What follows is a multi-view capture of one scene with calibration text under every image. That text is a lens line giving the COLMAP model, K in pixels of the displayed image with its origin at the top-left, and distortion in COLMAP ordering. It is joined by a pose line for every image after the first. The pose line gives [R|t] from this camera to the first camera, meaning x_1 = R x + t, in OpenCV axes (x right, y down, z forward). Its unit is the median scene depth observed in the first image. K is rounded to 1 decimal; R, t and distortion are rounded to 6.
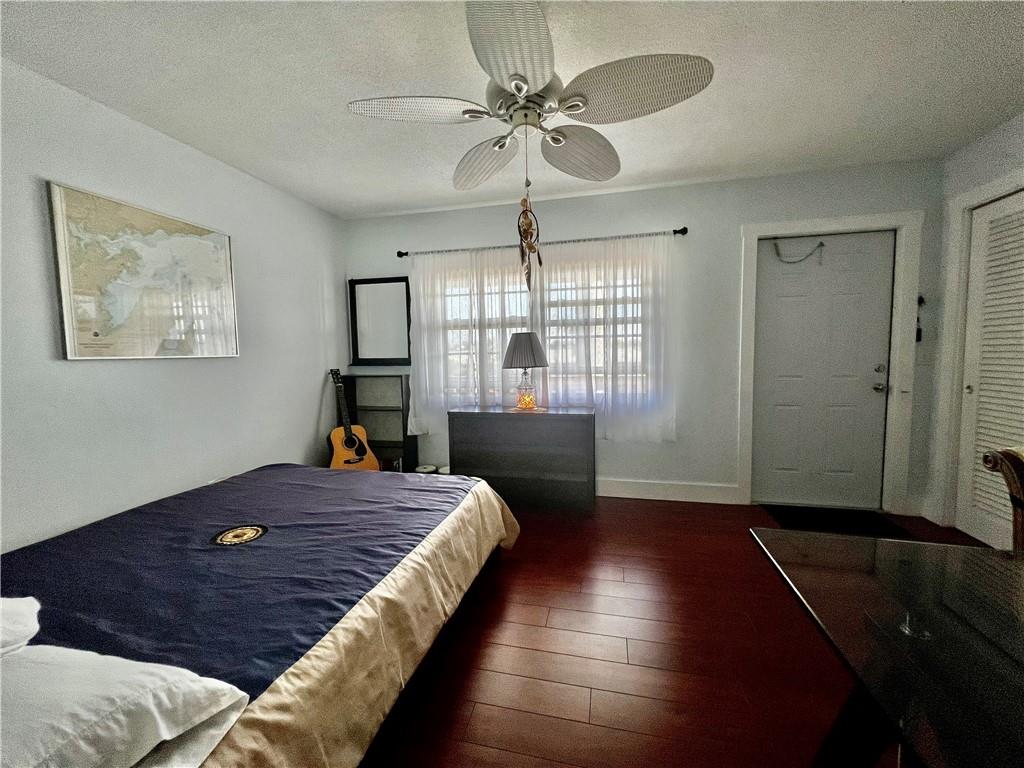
lens RADIAL K [[410.0, 0, 512.3], [0, 410.0, 382.4], [0, 0, 1]] dist [-0.002810, 0.000614]
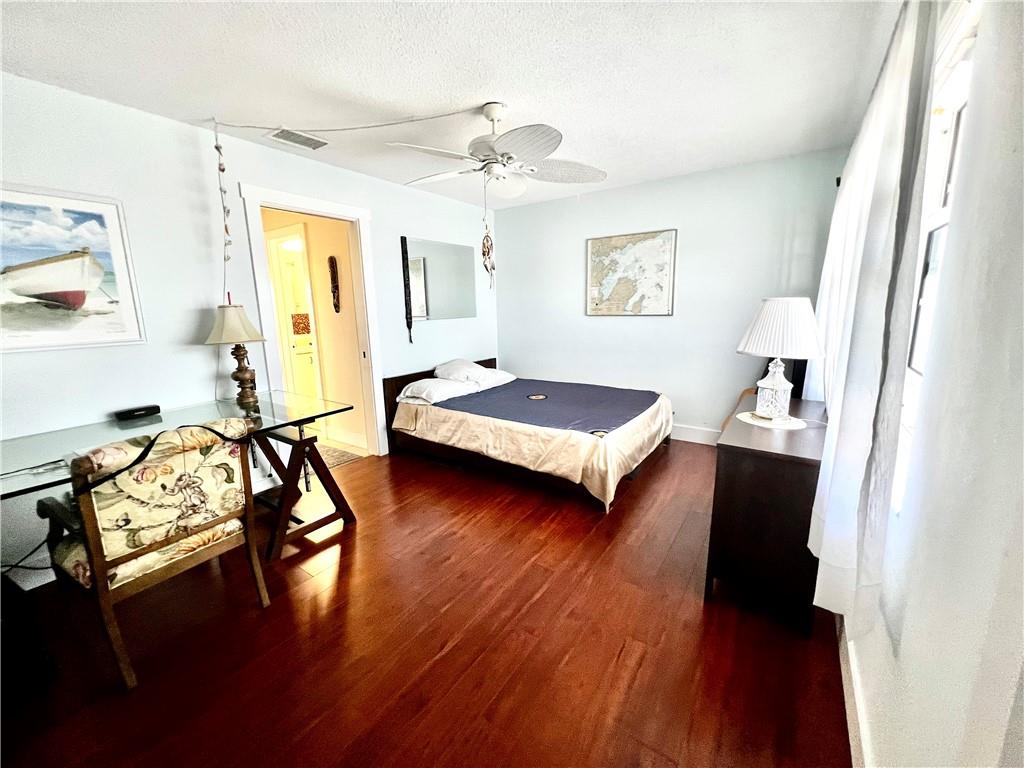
lens RADIAL K [[410.0, 0, 511.7], [0, 410.0, 384.7], [0, 0, 1]] dist [-0.002810, 0.000614]
pose [[-0.357584, 0.207424, -0.910554, 0.826515], [-0.042347, 0.970417, 0.237691, -0.134461], [0.932921, 0.123553, -0.338222, 0.908572]]
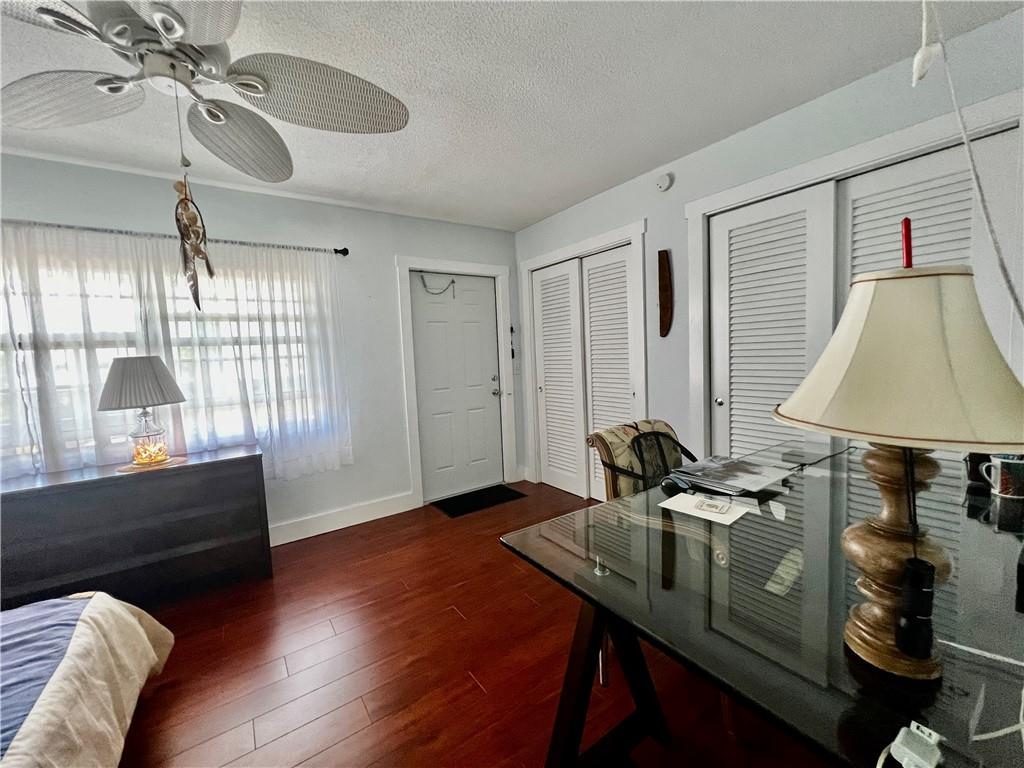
lens RADIAL K [[410.0, 0, 507.7], [0, 410.0, 380.9], [0, 0, 1]] dist [-0.002810, 0.000614]
pose [[0.663047, -0.064424, 0.745801, -0.084026], [0.087768, 0.996109, 0.008016, -0.032194], [-0.743415, 0.060143, 0.666121, 0.067279]]
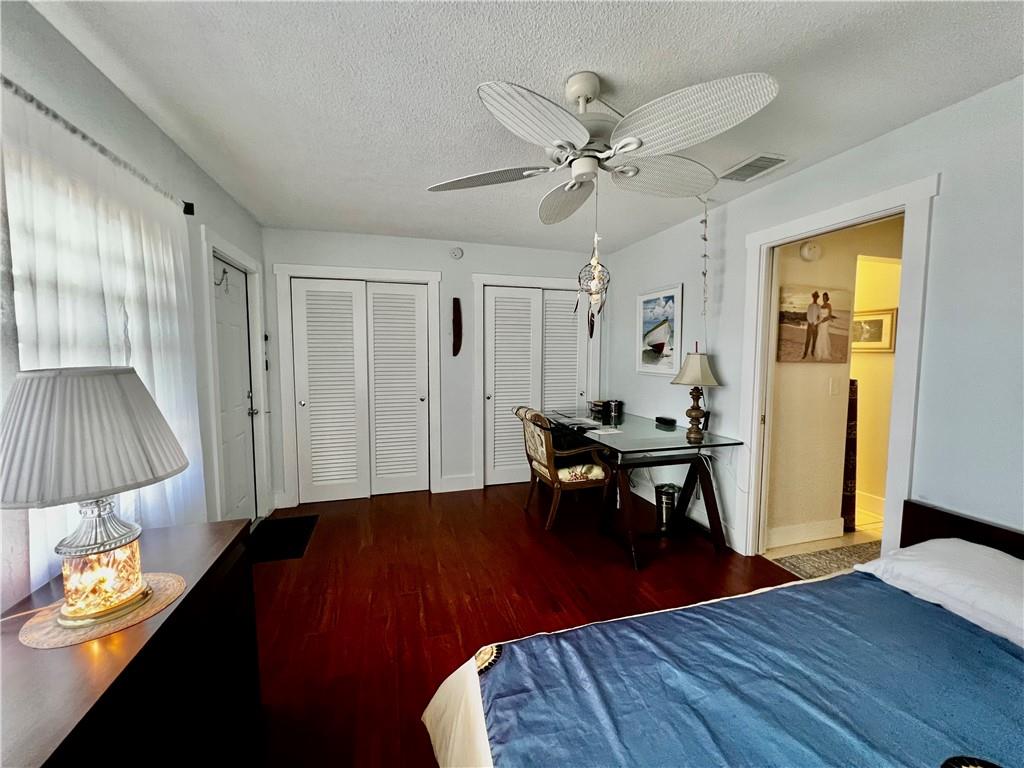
lens RADIAL K [[410.0, 0, 511.8], [0, 410.0, 380.2], [0, 0, 1]] dist [-0.002810, 0.000614]
pose [[-0.496945, -0.043850, 0.866673, -0.430926], [0.072801, 0.993095, 0.091990, -0.125877], [-0.864723, 0.108808, -0.490321, 0.934072]]
